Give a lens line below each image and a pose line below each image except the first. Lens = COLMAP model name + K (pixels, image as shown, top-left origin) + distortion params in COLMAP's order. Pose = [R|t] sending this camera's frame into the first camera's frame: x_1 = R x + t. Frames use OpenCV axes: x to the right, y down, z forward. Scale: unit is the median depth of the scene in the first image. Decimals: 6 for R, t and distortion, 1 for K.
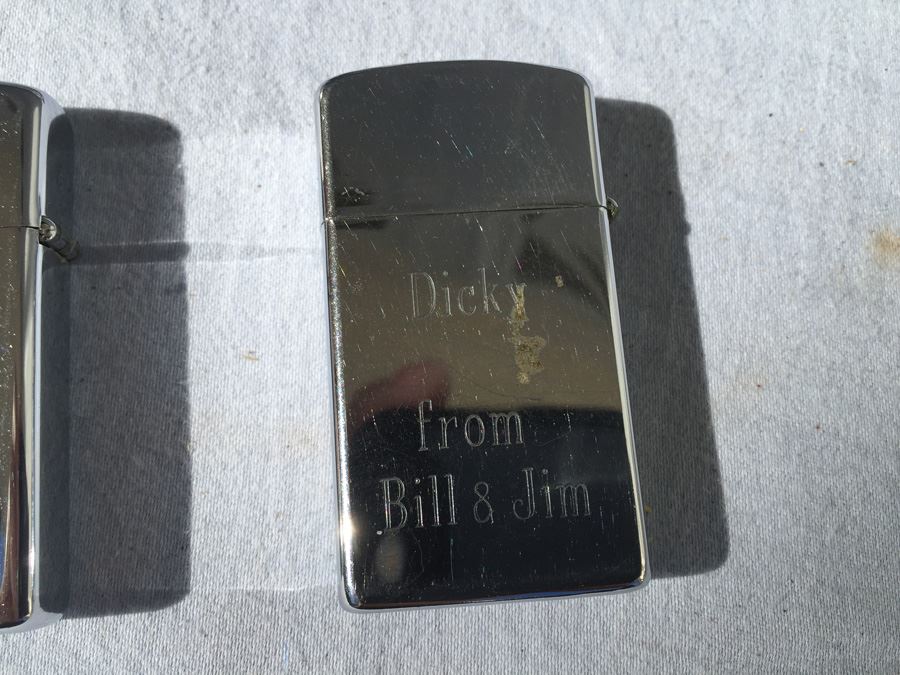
lens RADIAL K [[823.4, 0, 452.5], [0, 823.4, 342.0], [0, 0, 1]] dist [0.074706, -0.193541]
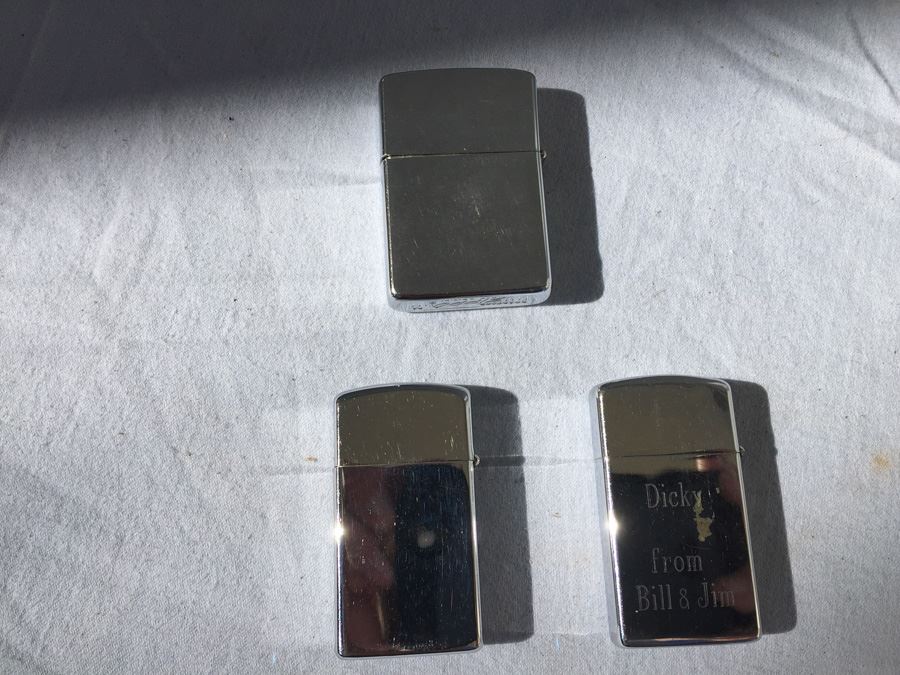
lens RADIAL K [[791.2, 0, 450.0], [0, 791.2, 337.5], [0, 0, 1]] dist [0.072411, -0.169551]
pose [[0.998668, 0.020694, -0.047266, -0.412696], [-0.022258, 0.999214, -0.032811, -0.340487], [0.046550, 0.033820, 0.998343, -0.947512]]
